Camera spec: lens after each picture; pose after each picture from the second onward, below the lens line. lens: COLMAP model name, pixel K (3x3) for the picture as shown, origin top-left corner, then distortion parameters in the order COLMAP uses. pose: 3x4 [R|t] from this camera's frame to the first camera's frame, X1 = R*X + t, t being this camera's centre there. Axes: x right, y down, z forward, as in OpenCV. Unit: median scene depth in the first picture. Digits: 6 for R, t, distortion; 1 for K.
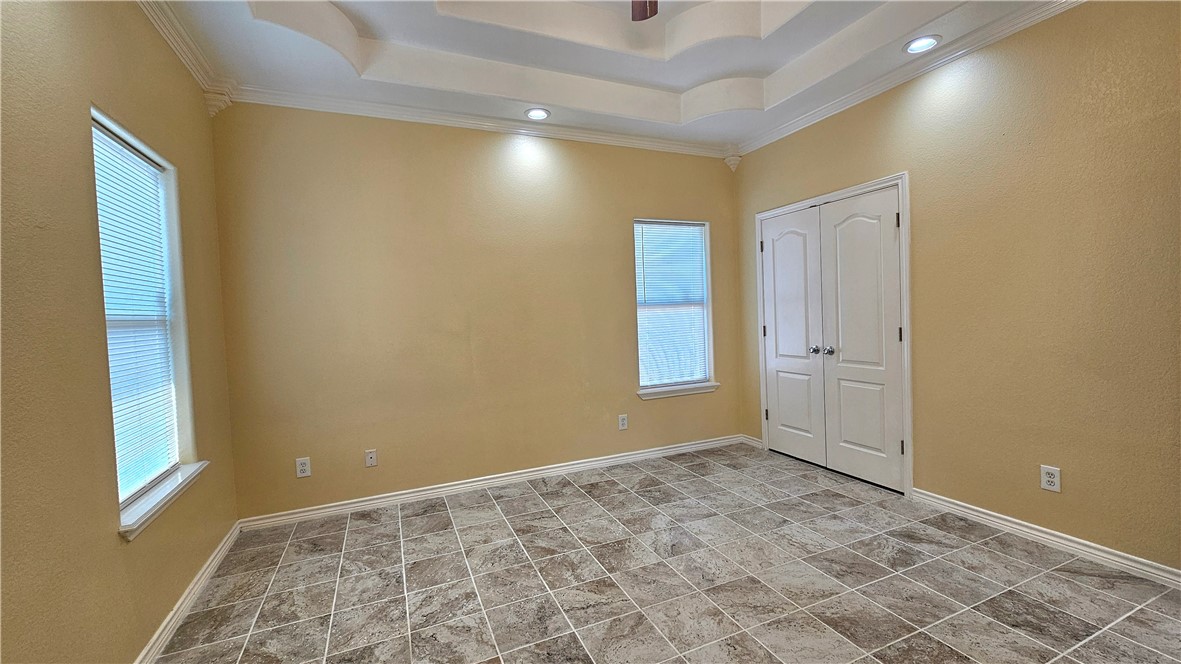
lens RADIAL K [[478.6, 0, 592.5], [0, 478.6, 324.0], [0, 0, 1]] dist [-0.000150, -0.000575]
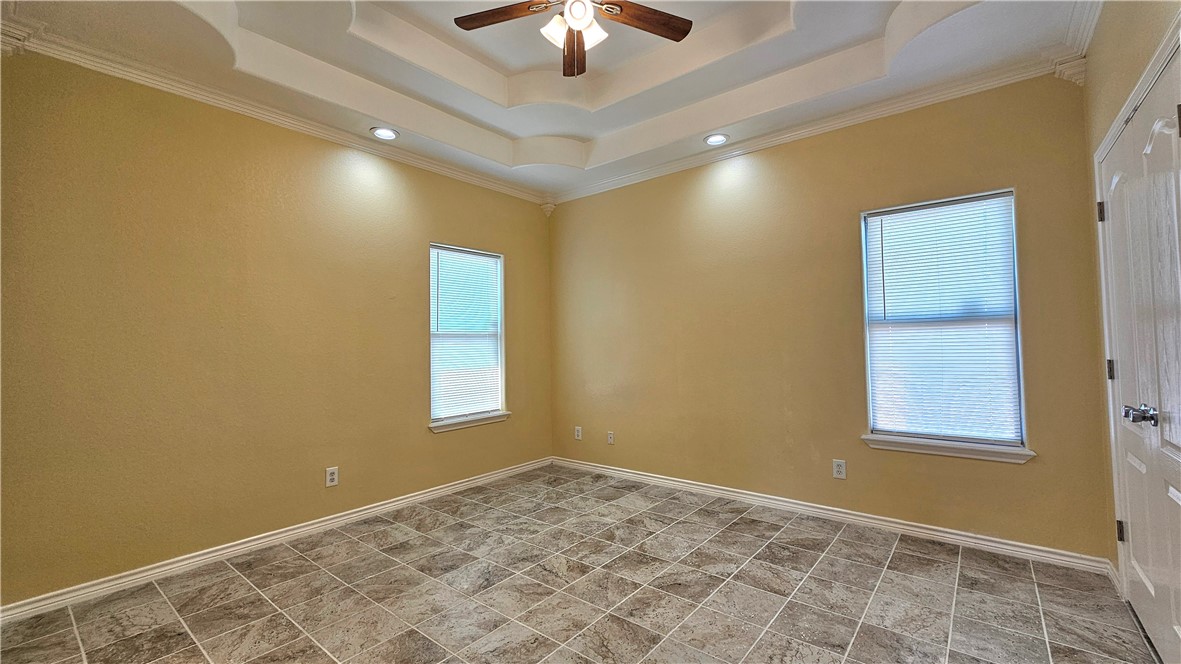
lens RADIAL K [[478.6, 0, 602.2], [0, 478.6, 324.9], [0, 0, 1]] dist [-0.000150, -0.000575]
pose [[0.470925, -0.005132, -0.882158, 0.758085], [-0.024106, 0.999535, -0.018684, -0.015090], [0.881844, 0.030064, 0.470582, 0.344553]]
